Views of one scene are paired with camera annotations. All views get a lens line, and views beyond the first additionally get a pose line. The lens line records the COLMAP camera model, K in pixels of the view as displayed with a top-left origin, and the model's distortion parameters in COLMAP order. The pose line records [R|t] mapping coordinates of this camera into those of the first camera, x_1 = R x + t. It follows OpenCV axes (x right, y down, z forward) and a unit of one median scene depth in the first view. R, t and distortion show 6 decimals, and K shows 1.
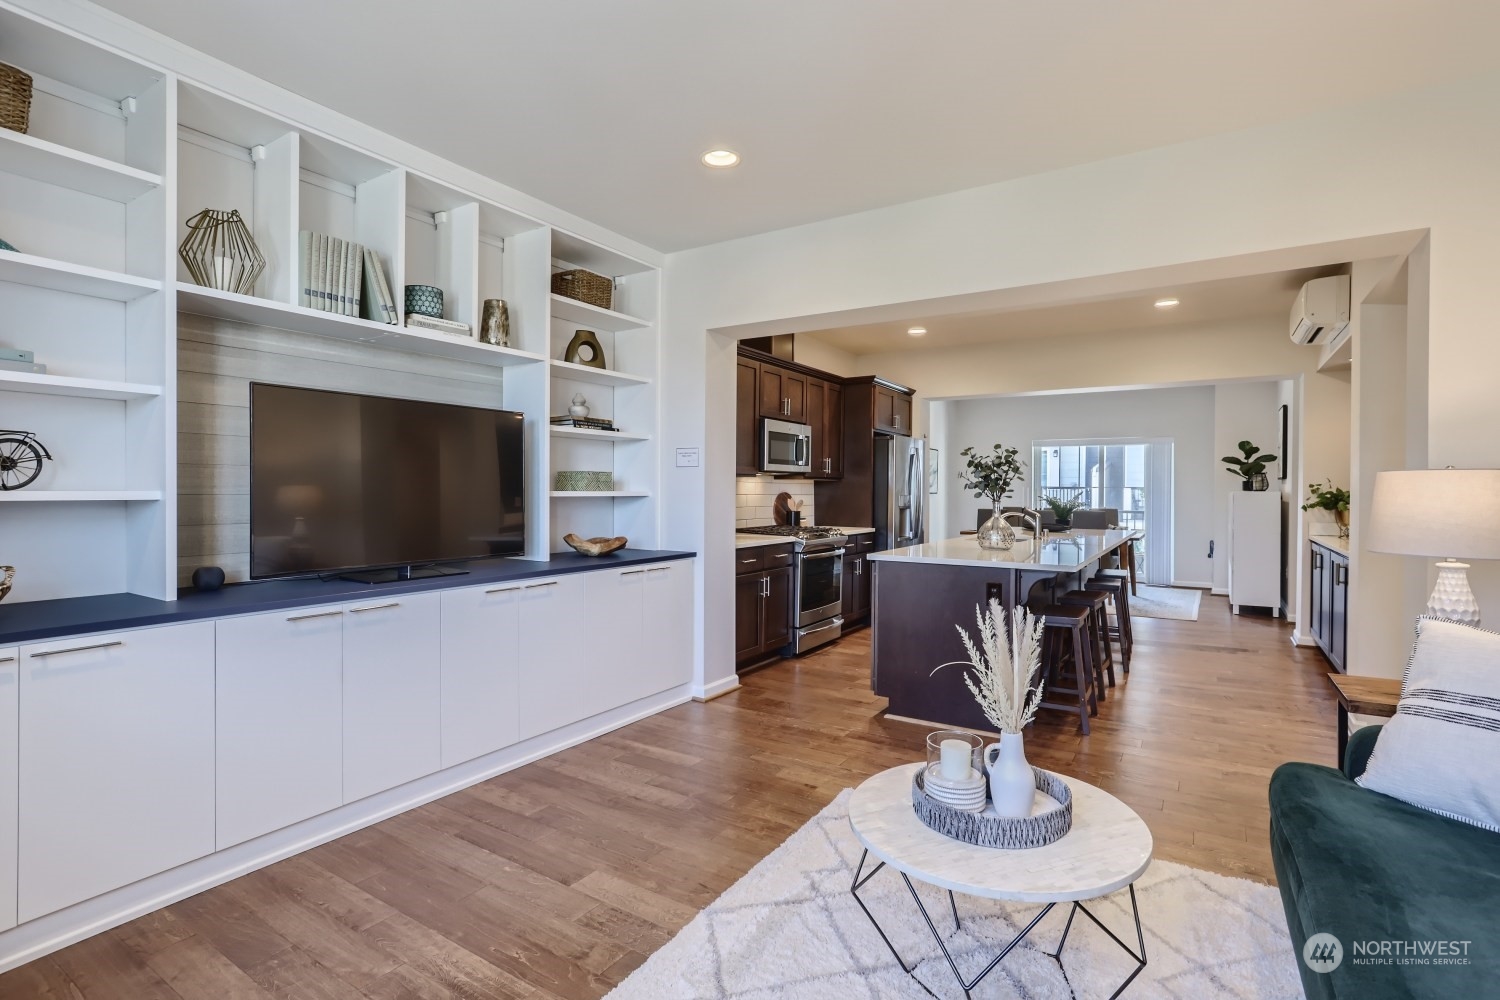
lens RADIAL K [[724.6, 0, 749.9], [0, 724.6, 494.4], [0, 0, 1]] dist [-0.002817, -0.000502]
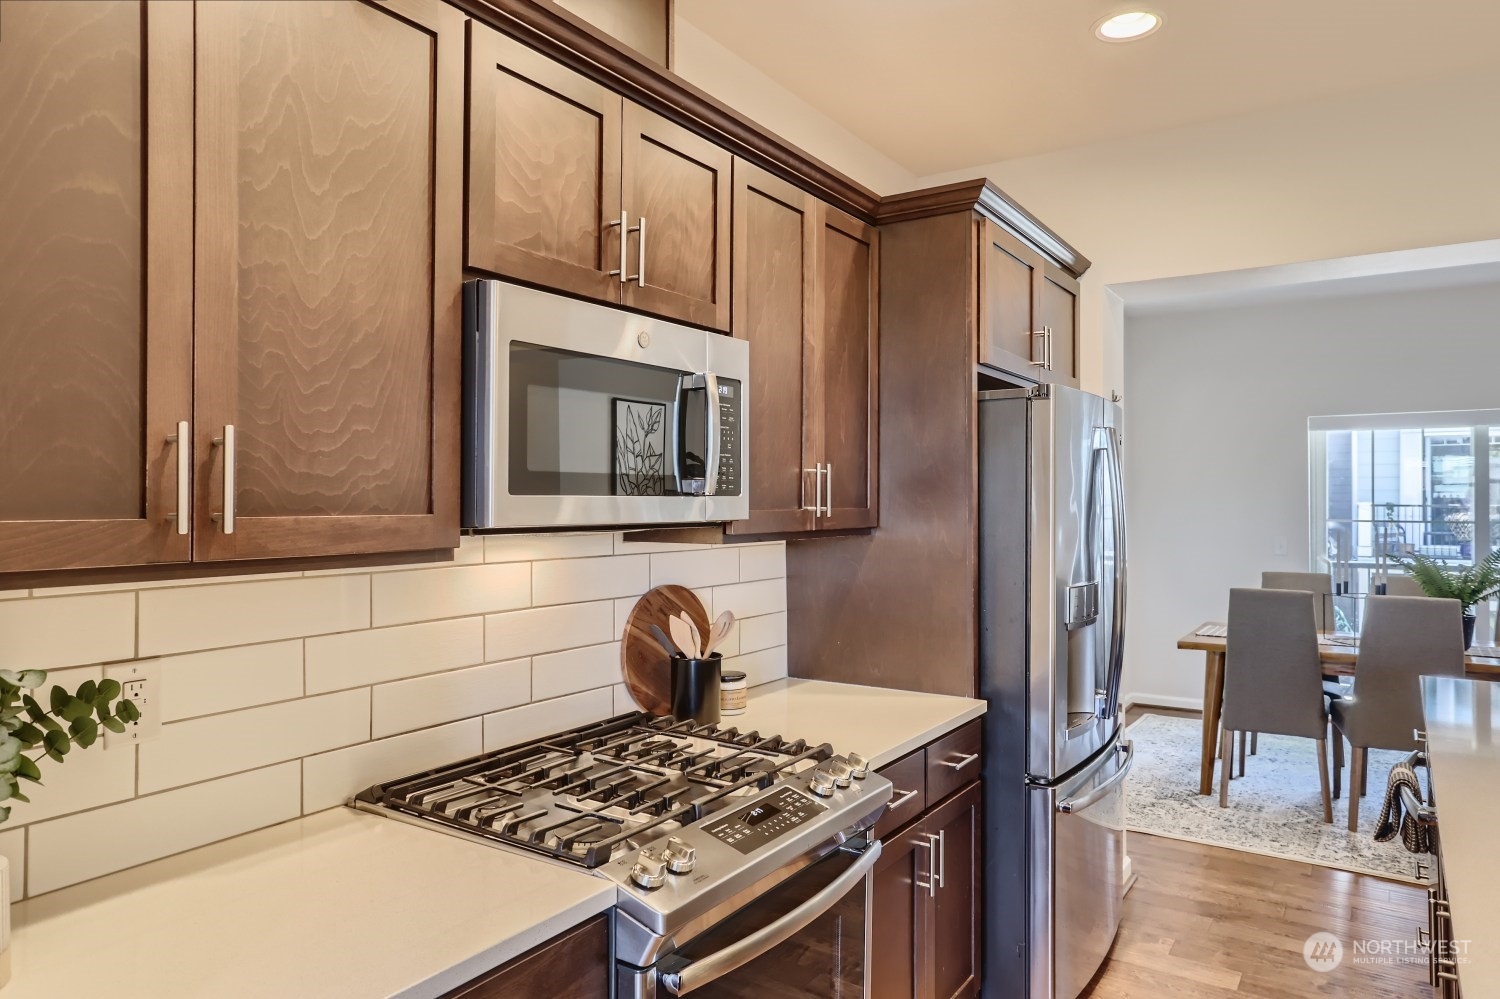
lens RADIAL K [[978.4, 0, 744.6], [0, 978.4, 498.7], [0, 0, 1]] dist [0.009743, 0.002028]
pose [[0.999783, -0.007812, -0.019314, 0.087328], [0.007622, 0.999922, -0.009921, -0.033660], [0.019390, 0.009772, 0.999764, 0.634343]]
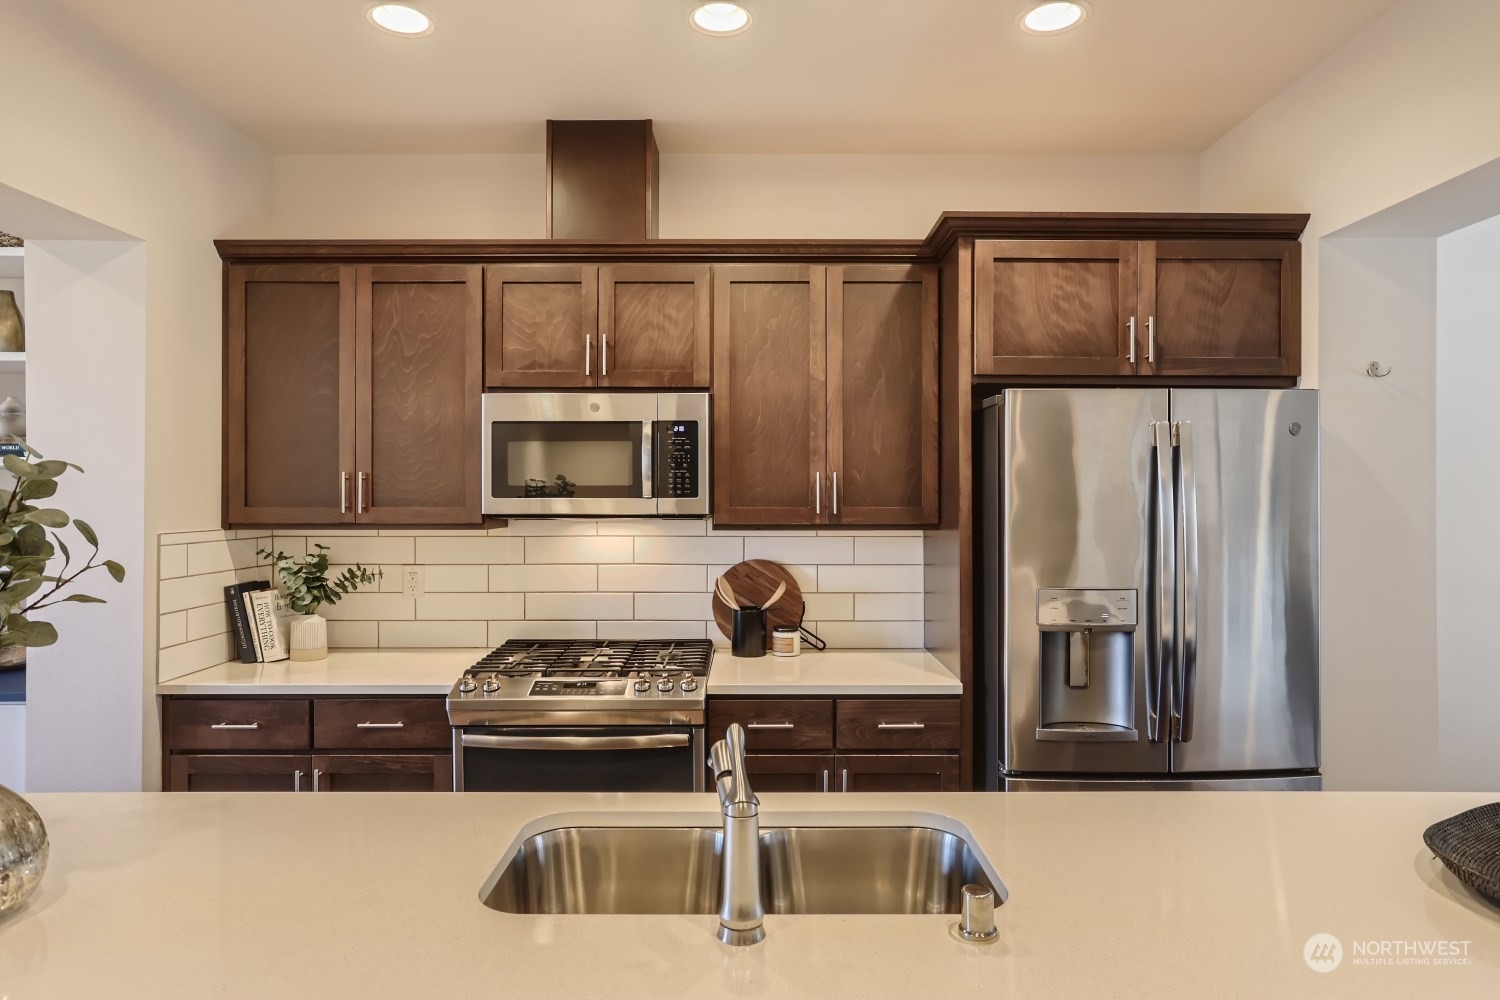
lens RADIAL K [[978.4, 0, 752.9], [0, 978.4, 490.5], [0, 0, 1]] dist [0.009743, 0.002028]
pose [[0.533488, -0.008546, -0.845764, 0.523088], [-0.003135, 0.999922, -0.012082, -0.035792], [0.845802, 0.009097, 0.533420, 0.726852]]
